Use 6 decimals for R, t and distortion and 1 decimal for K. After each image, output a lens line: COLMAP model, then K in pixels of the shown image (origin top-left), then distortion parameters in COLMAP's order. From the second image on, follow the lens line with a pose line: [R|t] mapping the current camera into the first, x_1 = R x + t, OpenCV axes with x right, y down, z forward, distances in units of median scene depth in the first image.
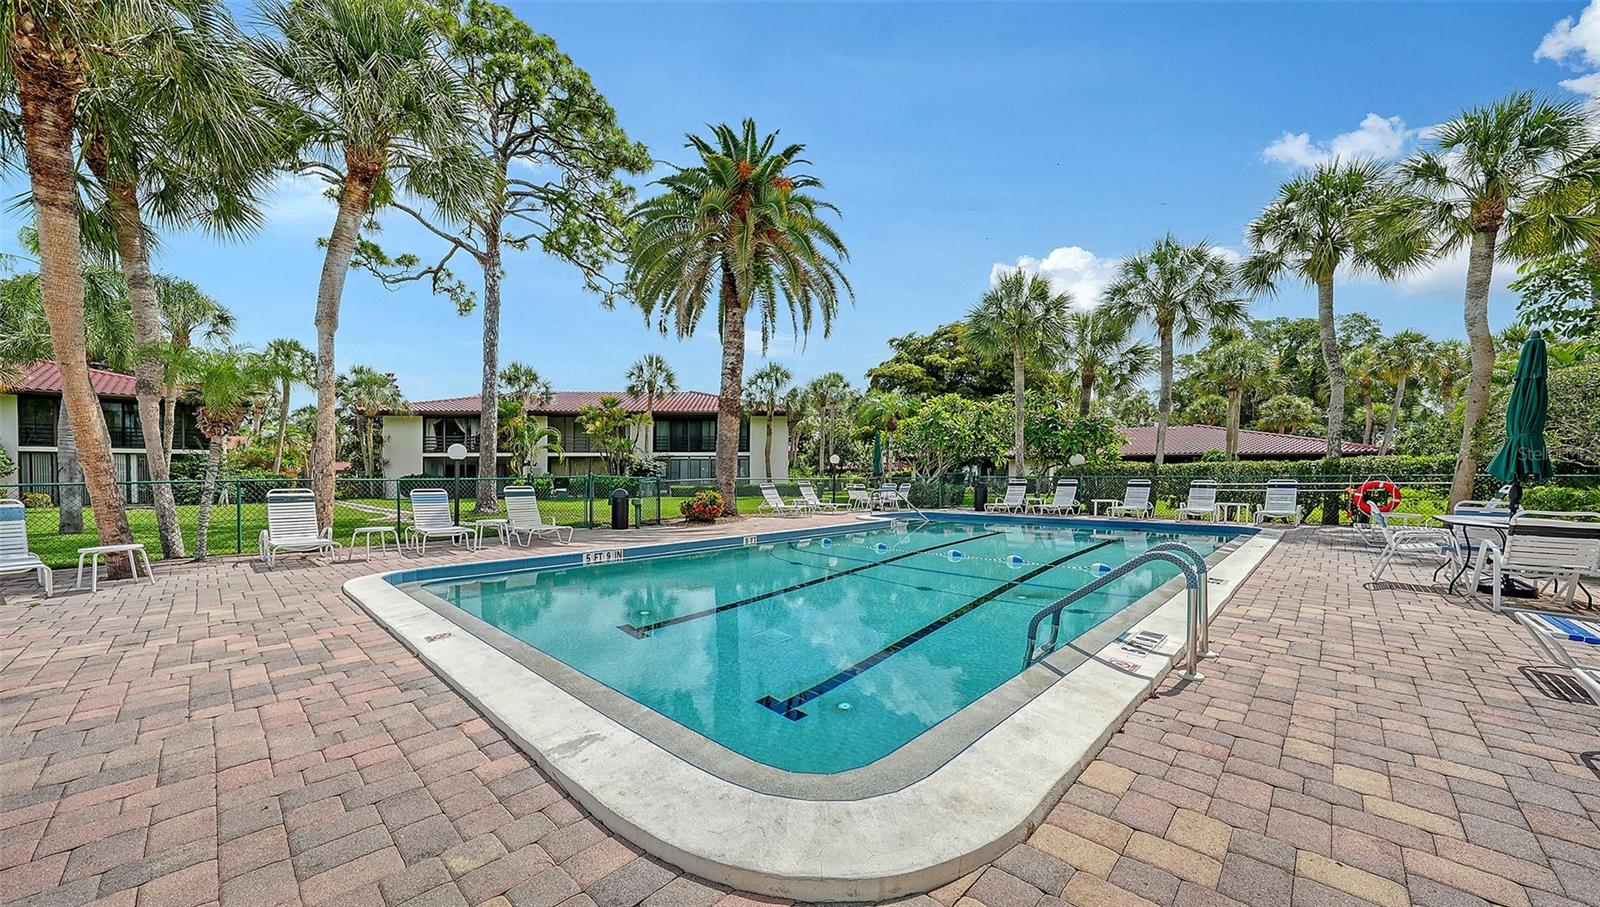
lens RADIAL K [[578.1, 0, 802.2], [0, 578.1, 458.3], [0, 0, 1]] dist [-0.001240, -0.000102]
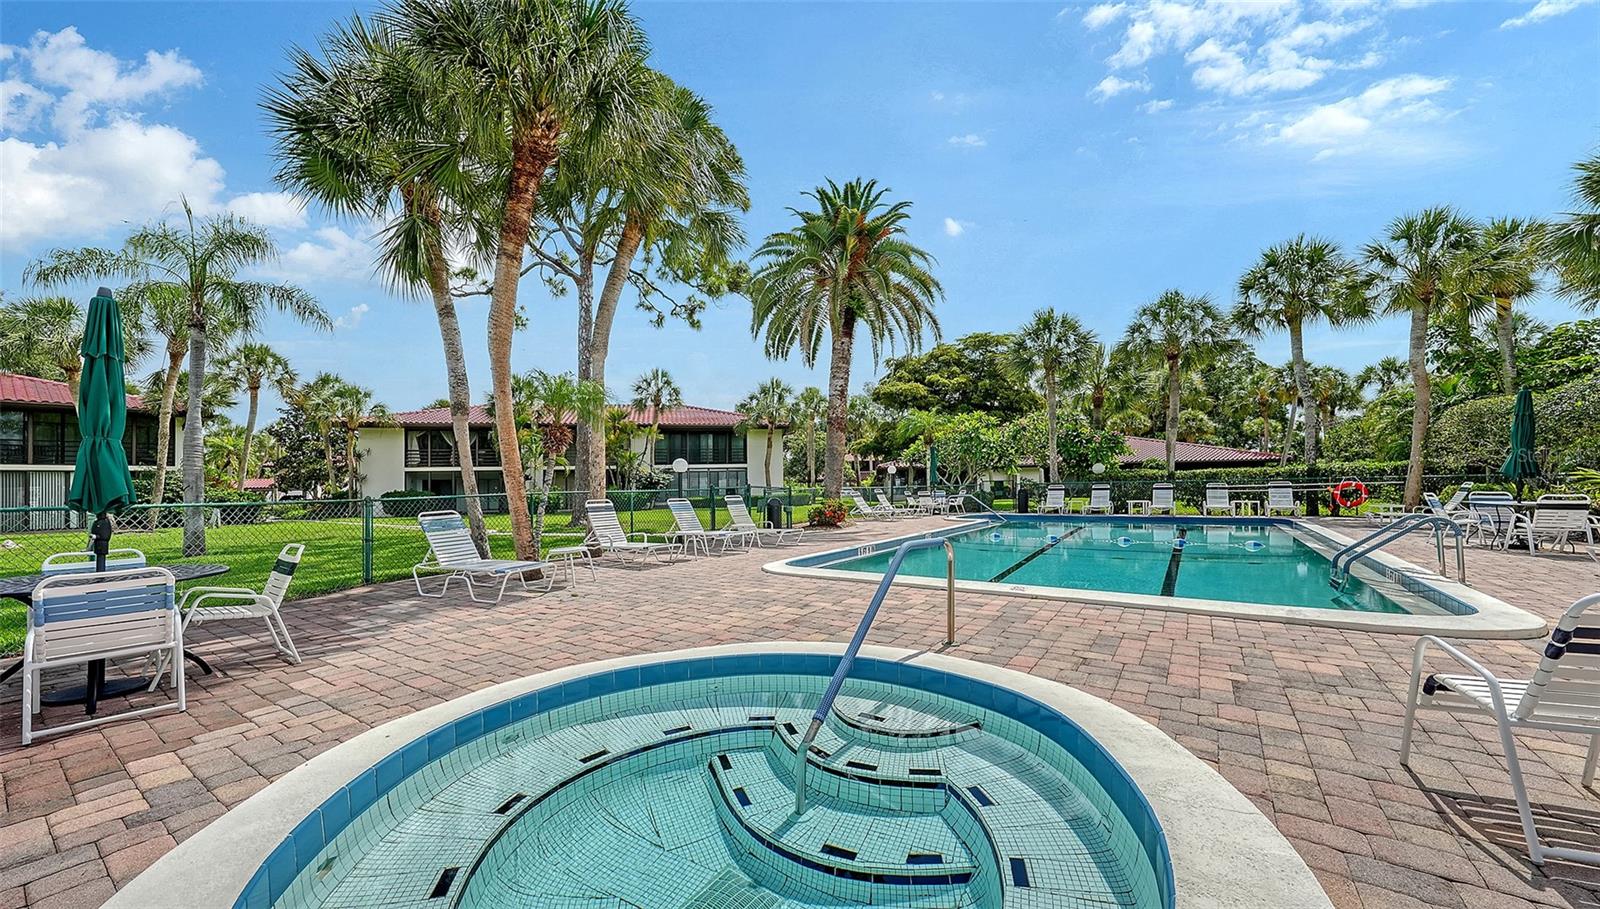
lens RADIAL K [[583.7, 0, 800.0], [0, 583.7, 454.5], [0, 0, 1]] dist [0.022093, -0.006640]
pose [[0.985960, -0.004940, 0.166910, -0.332623], [0.009243, 0.999644, -0.025019, -0.000799], [-0.166727, 0.026210, 0.985655, -0.096484]]
